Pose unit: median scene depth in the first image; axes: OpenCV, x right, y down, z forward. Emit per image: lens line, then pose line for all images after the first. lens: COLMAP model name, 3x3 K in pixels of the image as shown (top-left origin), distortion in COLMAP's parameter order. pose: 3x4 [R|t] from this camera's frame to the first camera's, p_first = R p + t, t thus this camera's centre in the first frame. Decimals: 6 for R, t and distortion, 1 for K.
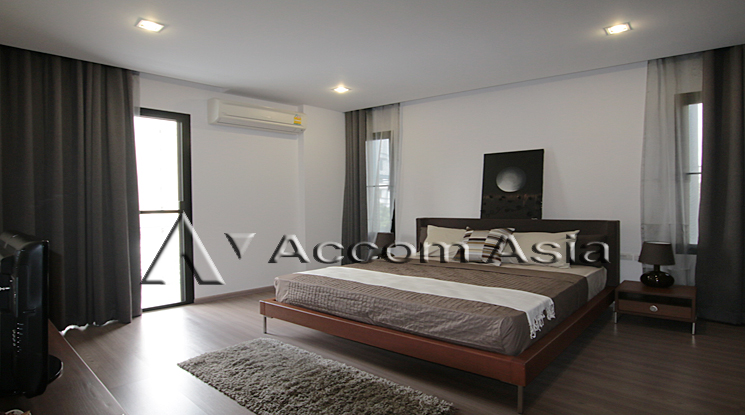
lens RADIAL K [[427.5, 0, 372.5], [0, 427.5, 207.5], [0, 0, 1]] dist [-0.001126, -0.000275]
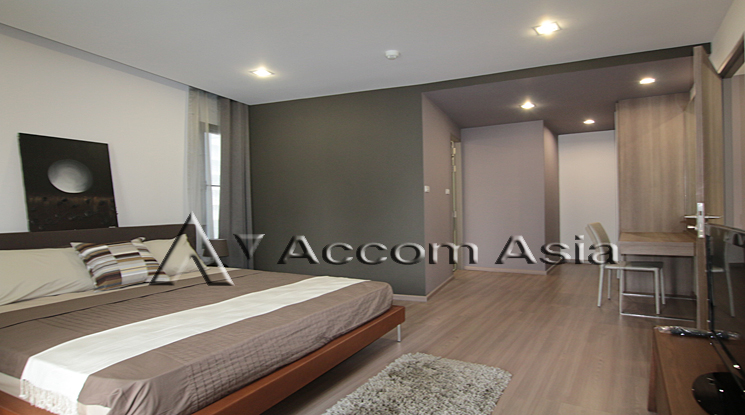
lens RADIAL K [[427.5, 0, 372.5], [0, 427.5, 207.5], [0, 0, 1]] dist [-0.001126, -0.000275]
pose [[-0.228882, 0.011269, 0.973389, -0.619227], [0.026109, 0.999644, -0.005434, 0.006903], [-0.973104, 0.024171, -0.229095, 0.799158]]
